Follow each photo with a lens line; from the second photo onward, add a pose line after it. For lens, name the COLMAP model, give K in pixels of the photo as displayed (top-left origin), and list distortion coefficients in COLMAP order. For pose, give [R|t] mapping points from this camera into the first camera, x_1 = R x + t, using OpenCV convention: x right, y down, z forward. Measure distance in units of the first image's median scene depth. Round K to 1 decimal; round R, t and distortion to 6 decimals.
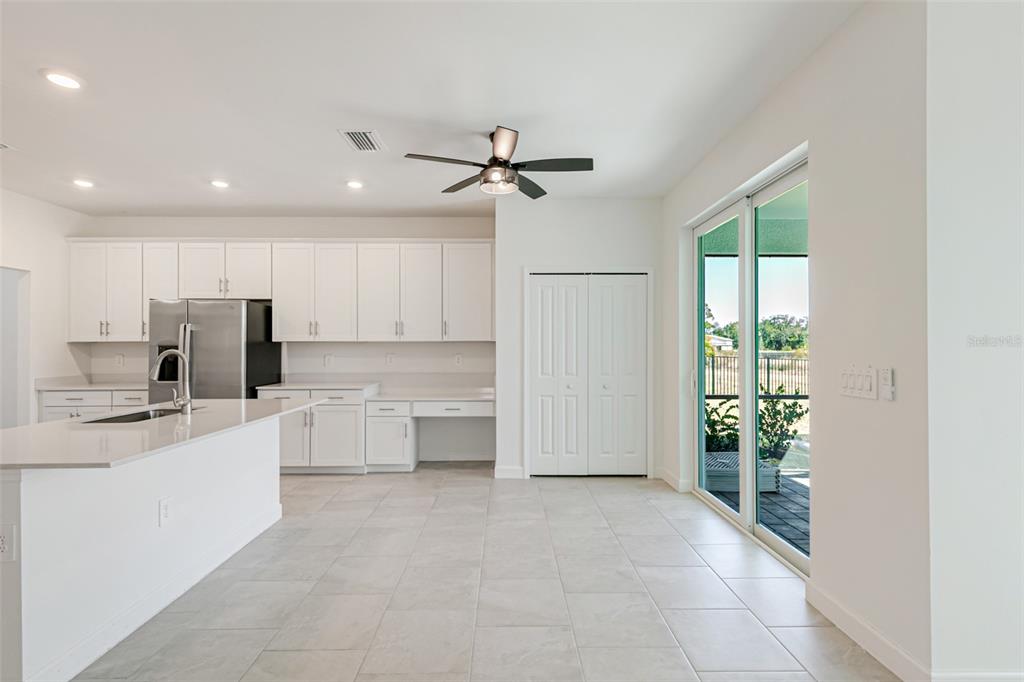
lens RADIAL K [[470.5, 0, 509.8], [0, 470.5, 345.1], [0, 0, 1]] dist [0.005101, -0.001141]
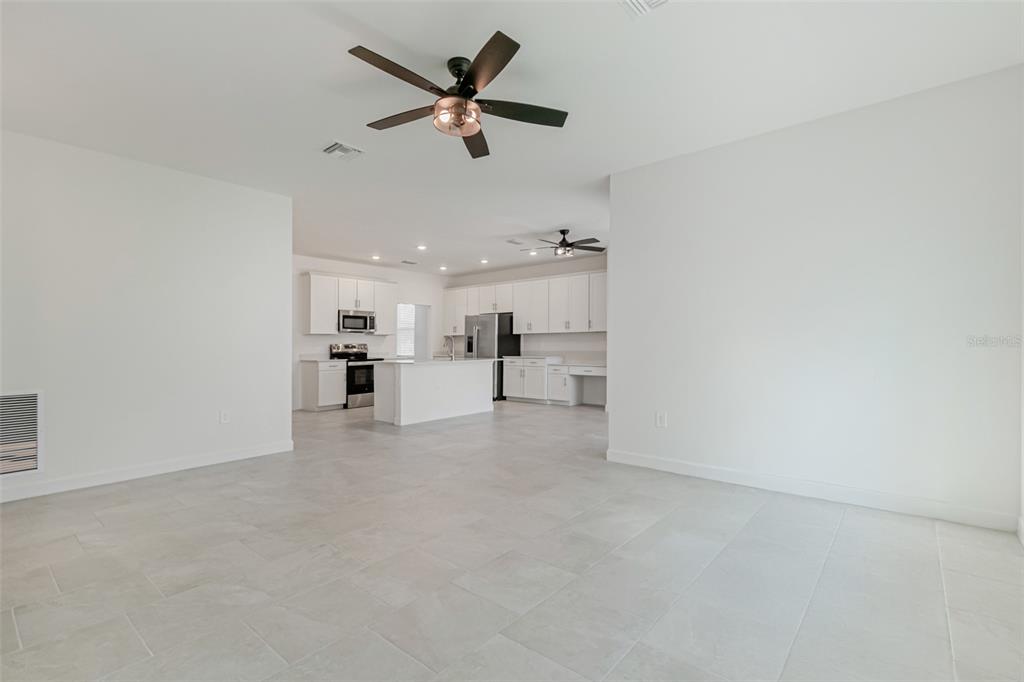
lens RADIAL K [[470.5, 0, 512.2], [0, 470.5, 330.0], [0, 0, 1]] dist [0.005101, -0.001141]
pose [[0.752238, -0.025105, -0.658413, 0.823325], [0.007334, 0.999531, -0.029733, 0.035941], [0.658851, 0.017538, 0.752069, -0.492268]]
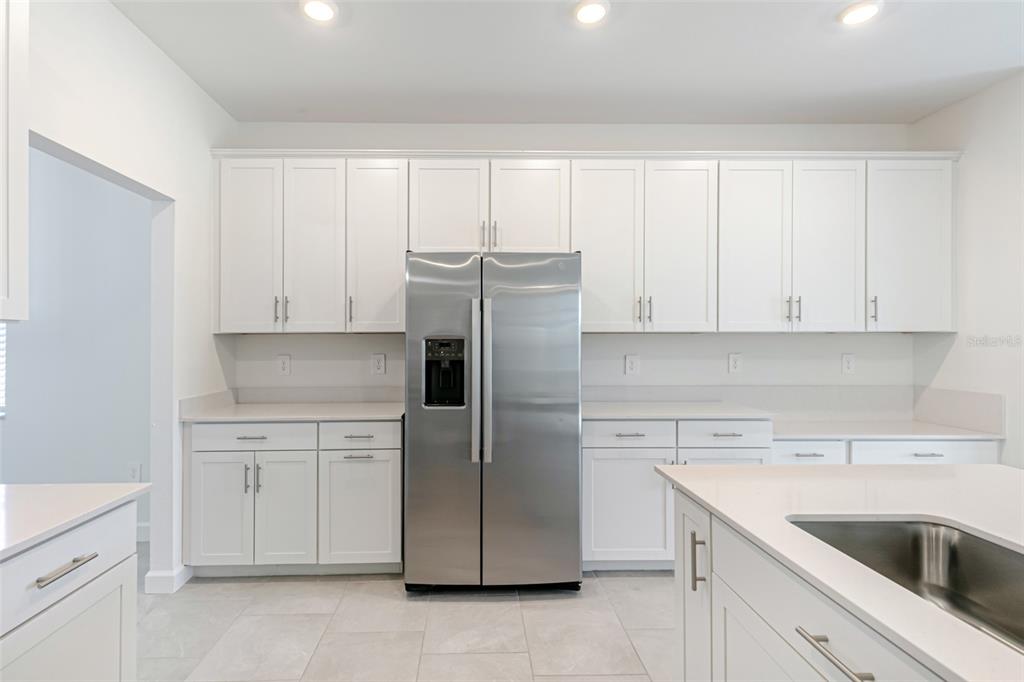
lens RADIAL K [[492.7, 0, 486.4], [0, 492.7, 338.4], [0, 0, 1]] dist [0.008576, -0.000504]
pose [[1.000000, -0.000312, 0.000828, -0.650634], [0.000318, 0.999981, -0.006171, 0.003789], [-0.000826, 0.006171, 0.999981, 0.431515]]
